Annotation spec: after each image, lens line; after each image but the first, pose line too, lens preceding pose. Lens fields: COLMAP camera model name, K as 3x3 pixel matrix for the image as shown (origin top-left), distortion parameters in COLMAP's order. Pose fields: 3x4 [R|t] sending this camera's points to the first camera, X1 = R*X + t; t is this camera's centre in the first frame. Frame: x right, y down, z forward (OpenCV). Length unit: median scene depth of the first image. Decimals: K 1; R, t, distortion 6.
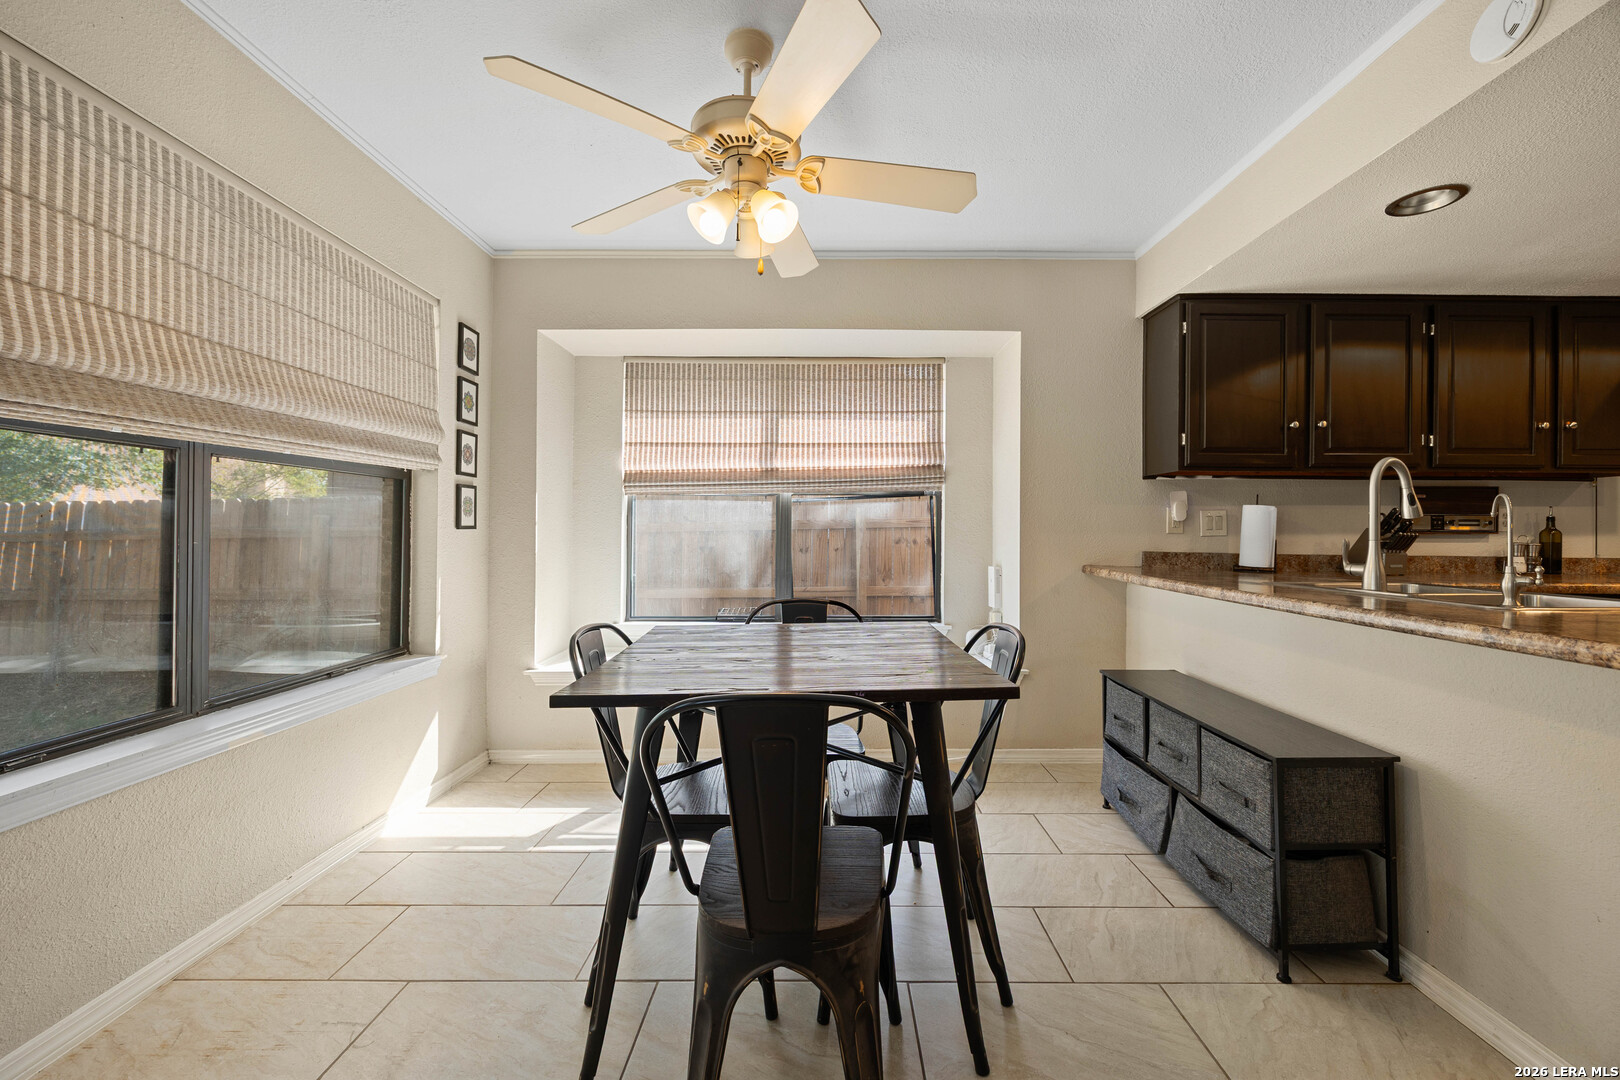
lens RADIAL K [[627.4, 0, 826.7], [0, 627.4, 529.6], [0, 0, 1]] dist [-0.001886, -0.000245]
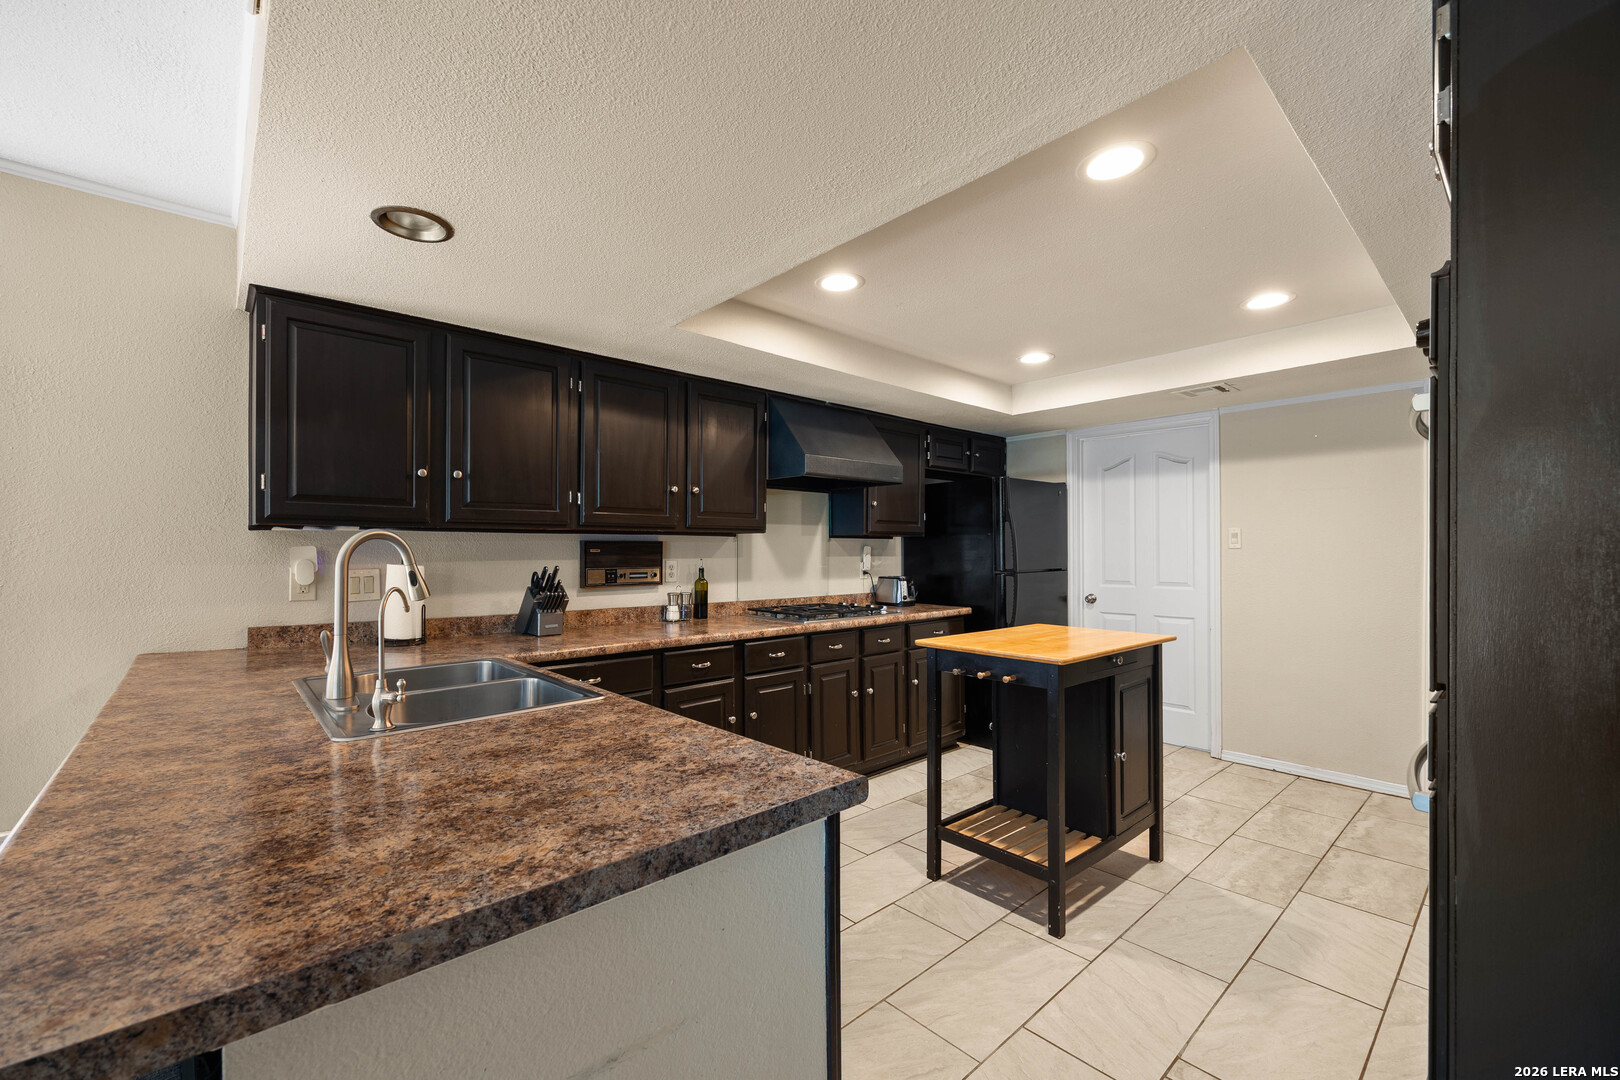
lens RADIAL K [[659.7, 0, 787.0], [0, 659.7, 551.7], [0, 0, 1]] dist [0.001129, 0.000436]
pose [[0.751134, -0.010290, 0.660070, 0.482818], [0.005449, 0.999941, 0.009387, -0.060216], [-0.660127, -0.003455, 0.751146, -0.003157]]
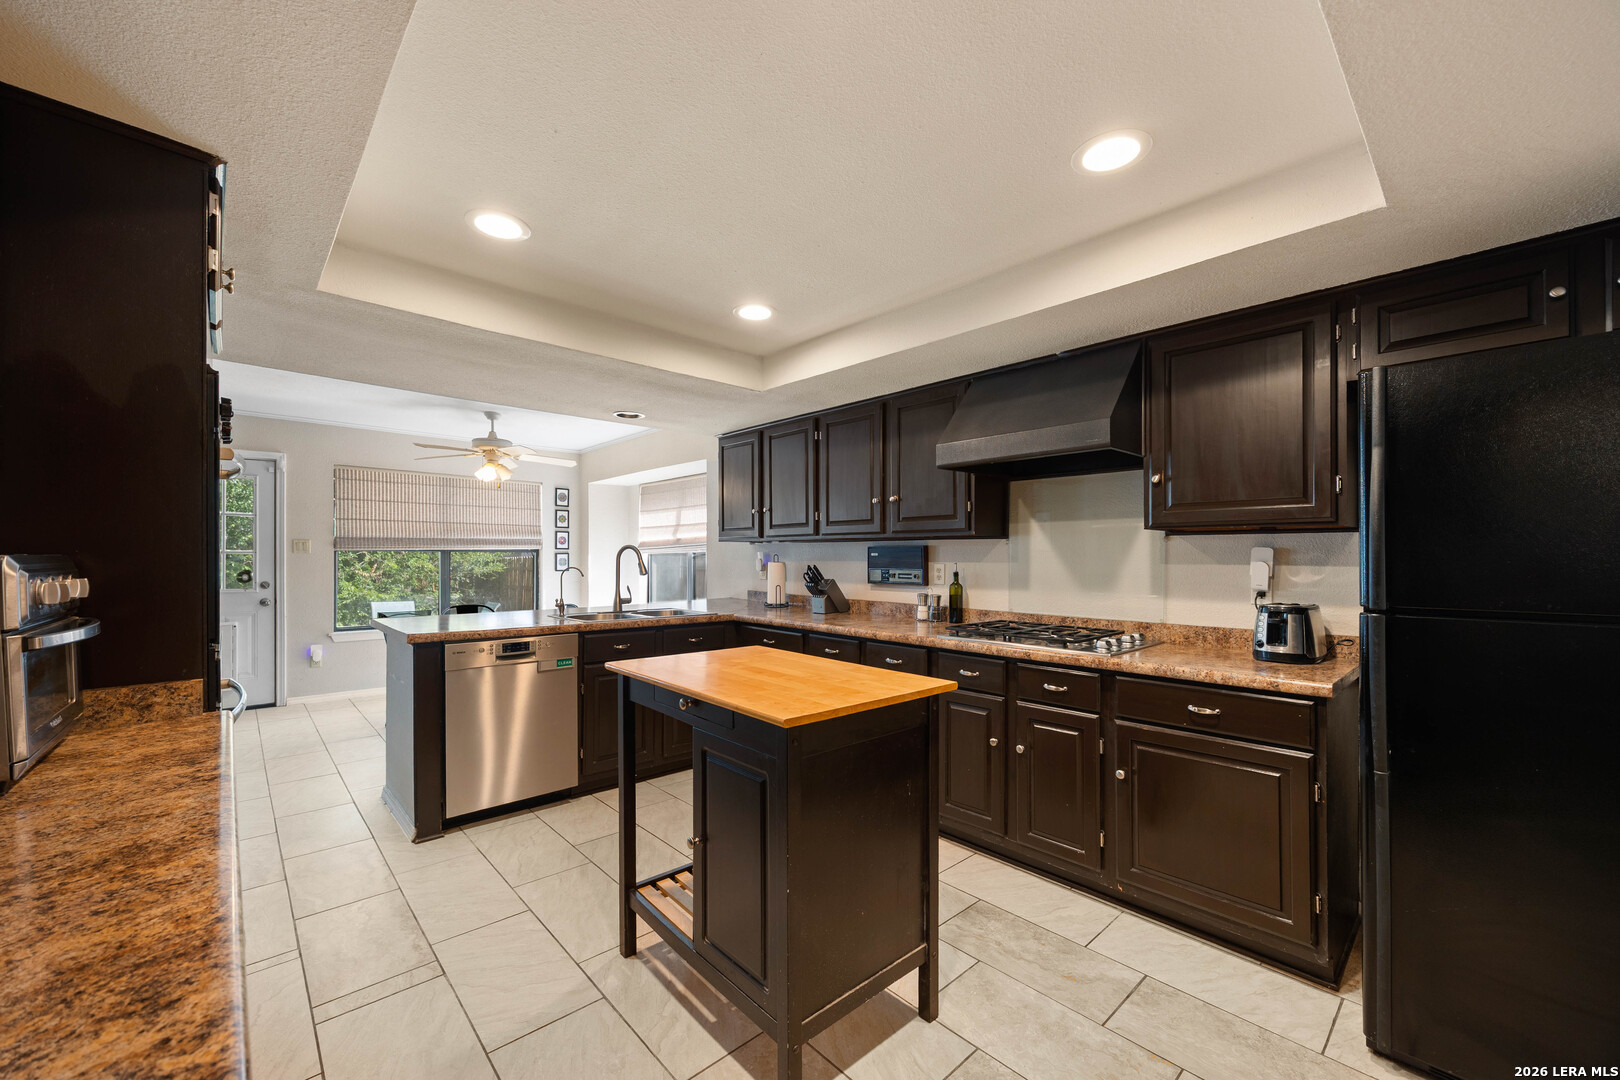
lens RADIAL K [[634.9, 0, 803.4], [0, 634.9, 552.8], [0, 0, 1]] dist [0.000538, 0.000003]
pose [[0.677536, -0.009501, -0.735428, 1.809179], [0.000025, 0.999917, -0.012896, -0.040069], [0.735490, 0.008719, 0.677480, 0.025923]]
